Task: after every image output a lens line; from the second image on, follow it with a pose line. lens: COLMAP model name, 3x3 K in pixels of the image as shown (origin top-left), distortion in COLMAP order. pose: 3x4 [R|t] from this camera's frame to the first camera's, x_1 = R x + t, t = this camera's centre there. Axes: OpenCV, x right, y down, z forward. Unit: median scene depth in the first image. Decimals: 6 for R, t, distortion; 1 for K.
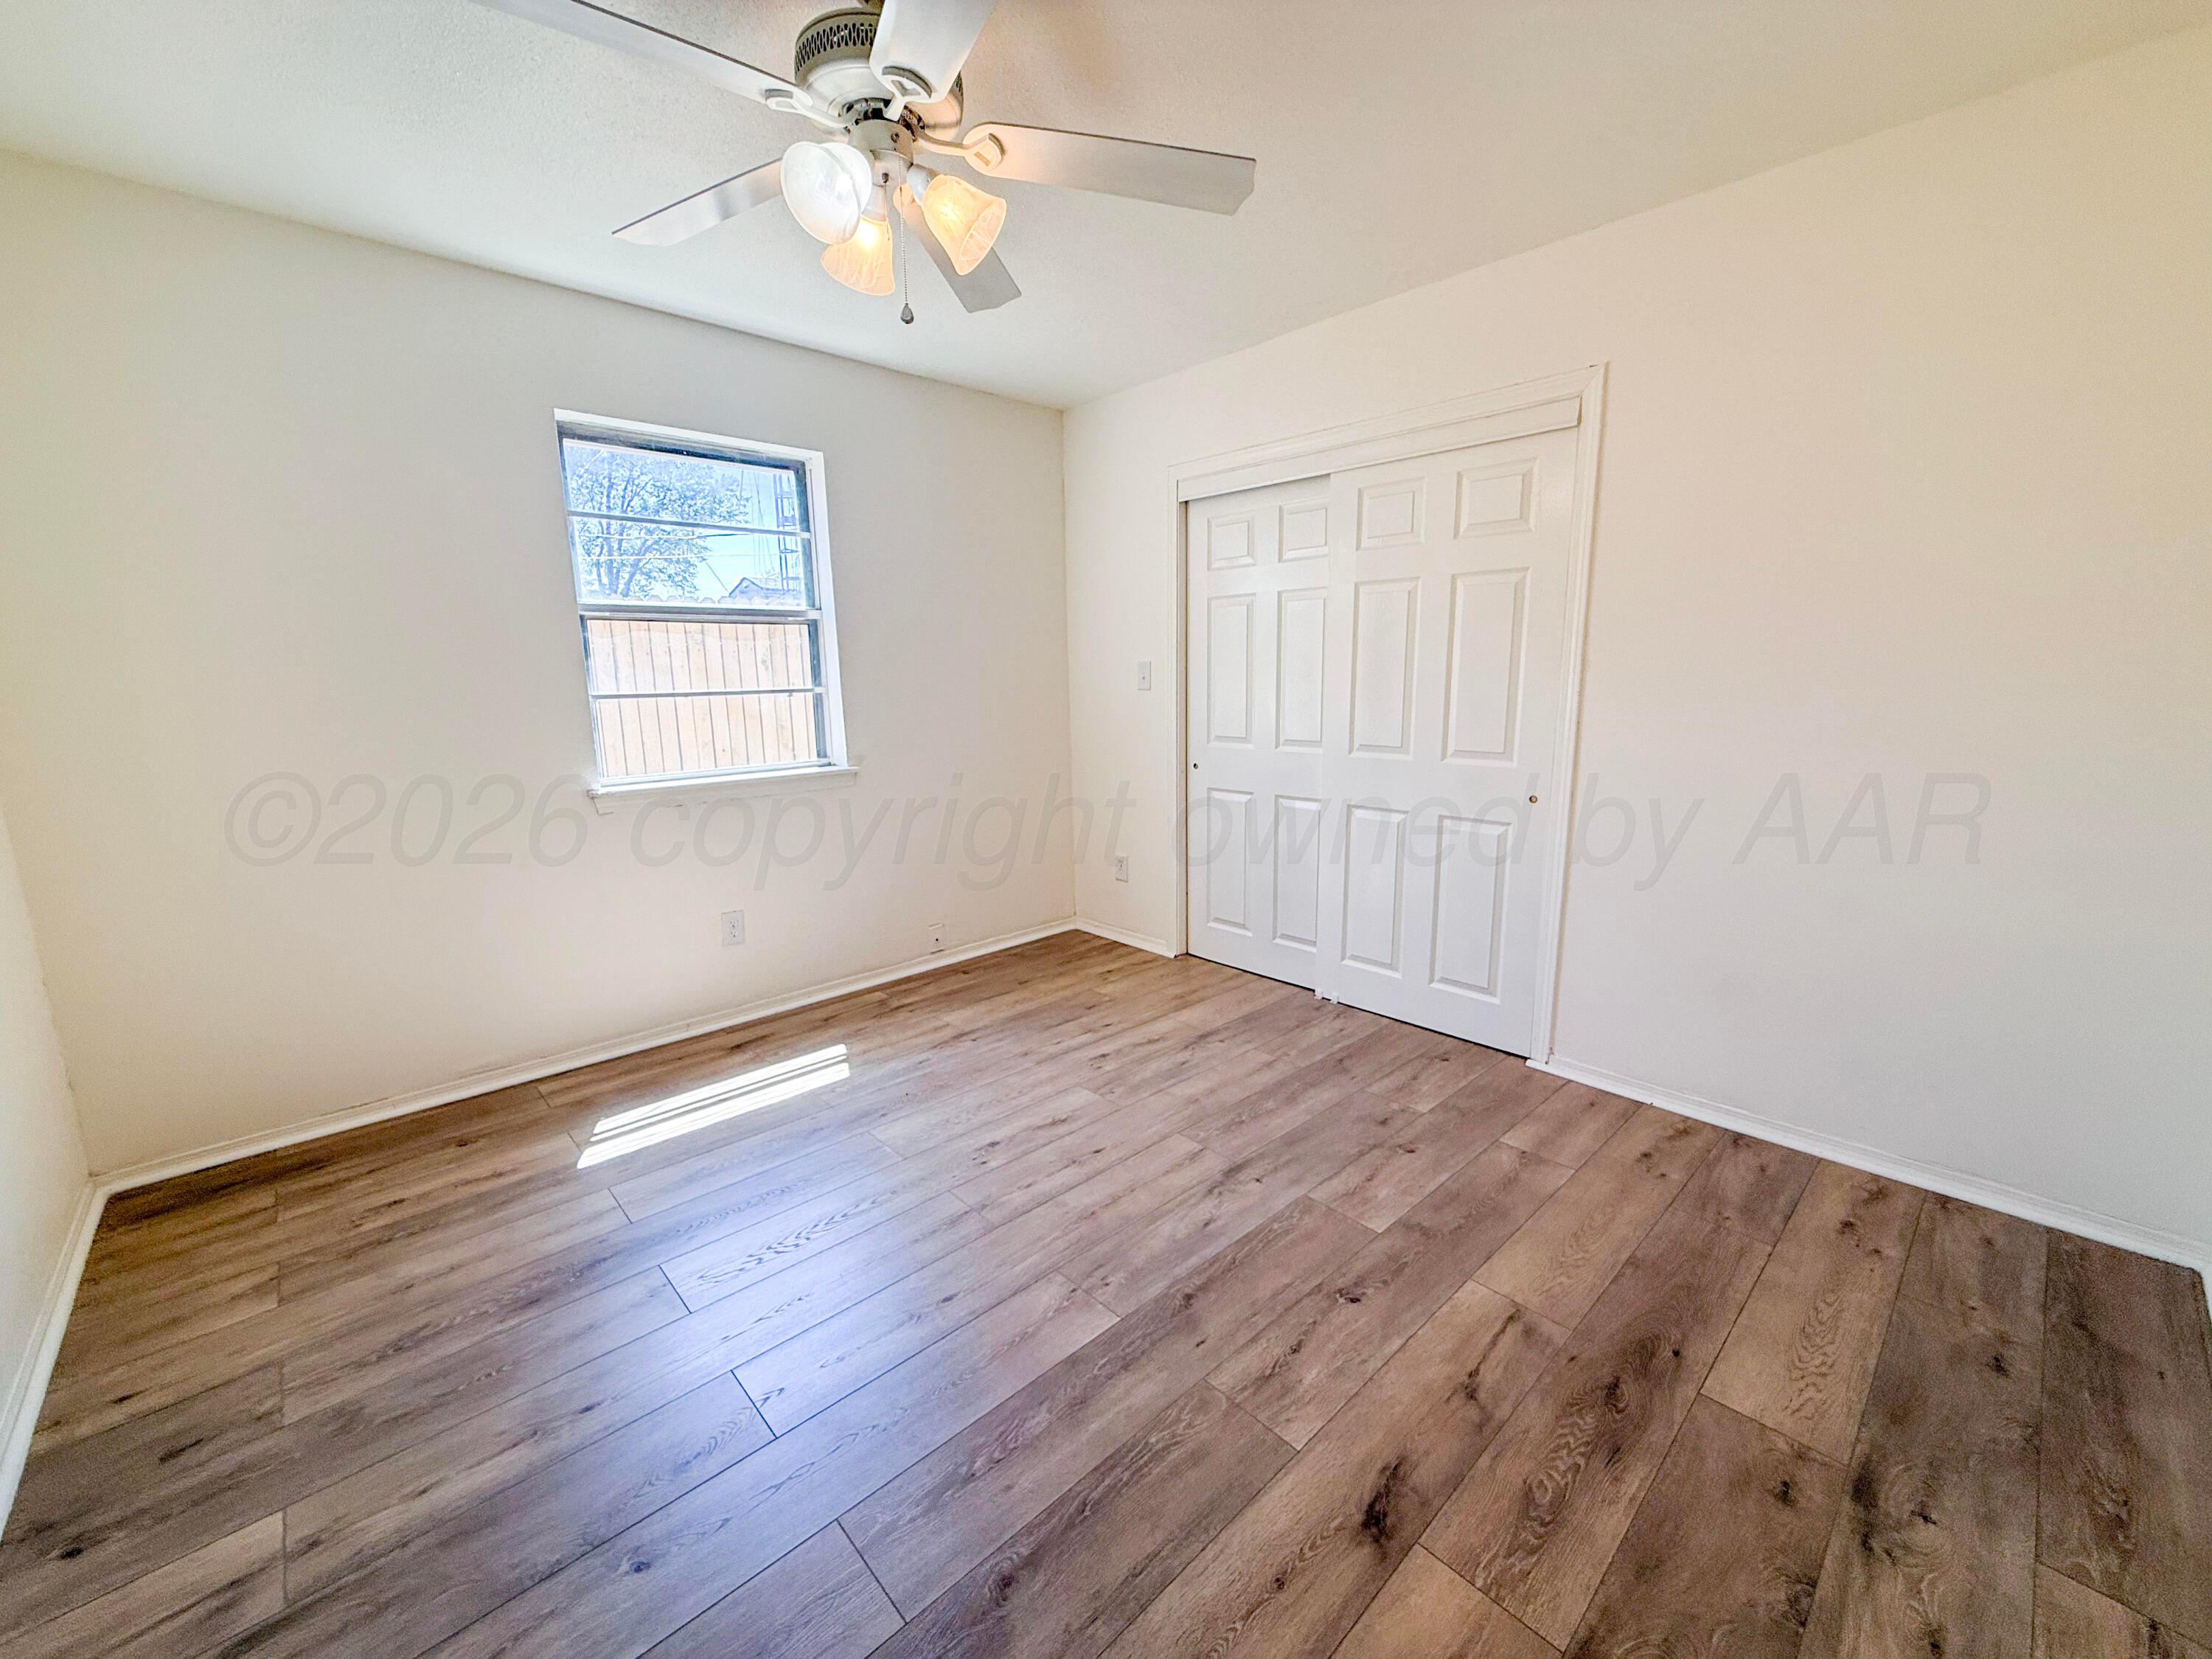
lens RADIAL K [[886.1, 0, 1099.9], [0, 886.1, 830.6], [0, 0, 1]] dist [-0.000083, 0.000471]
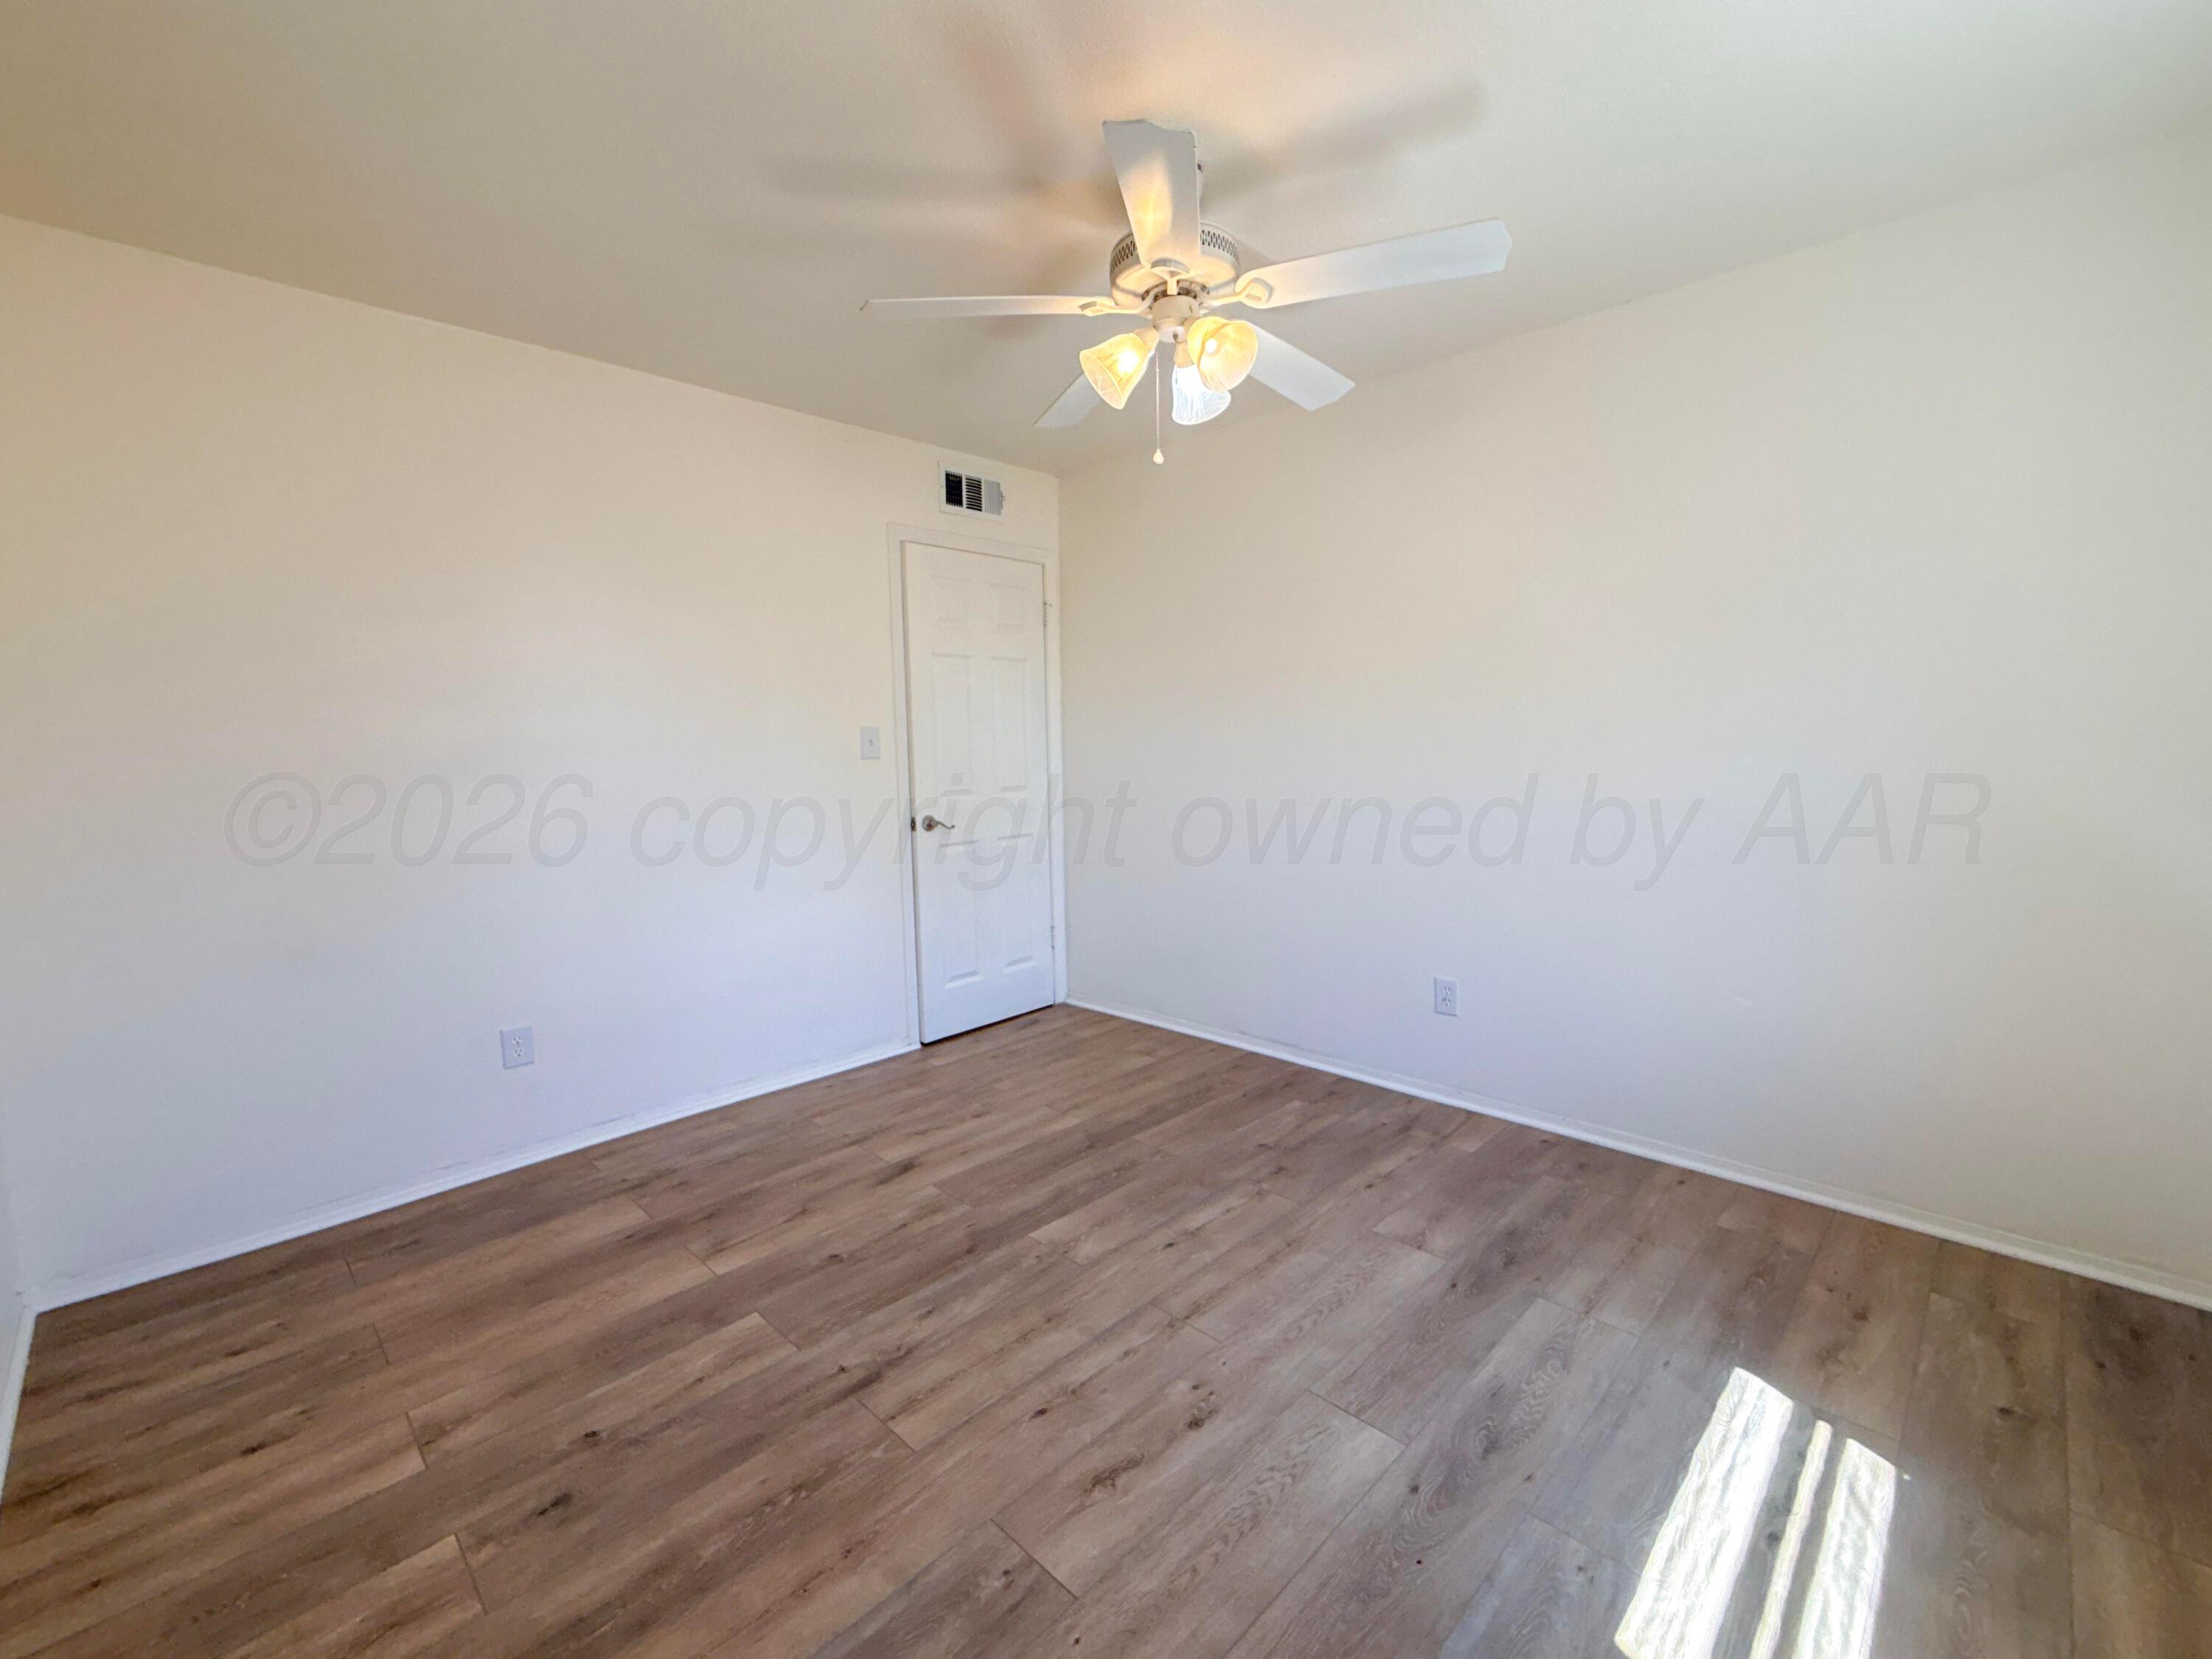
lens RADIAL K [[886.1, 0, 1099.9], [0, 886.1, 830.6], [0, 0, 1]] dist [-0.000083, 0.000471]
pose [[-0.998475, 0.039885, -0.038182, -0.045905], [0.027920, 0.961311, 0.274045, -0.305661], [0.047635, 0.272561, -0.960959, 1.752143]]
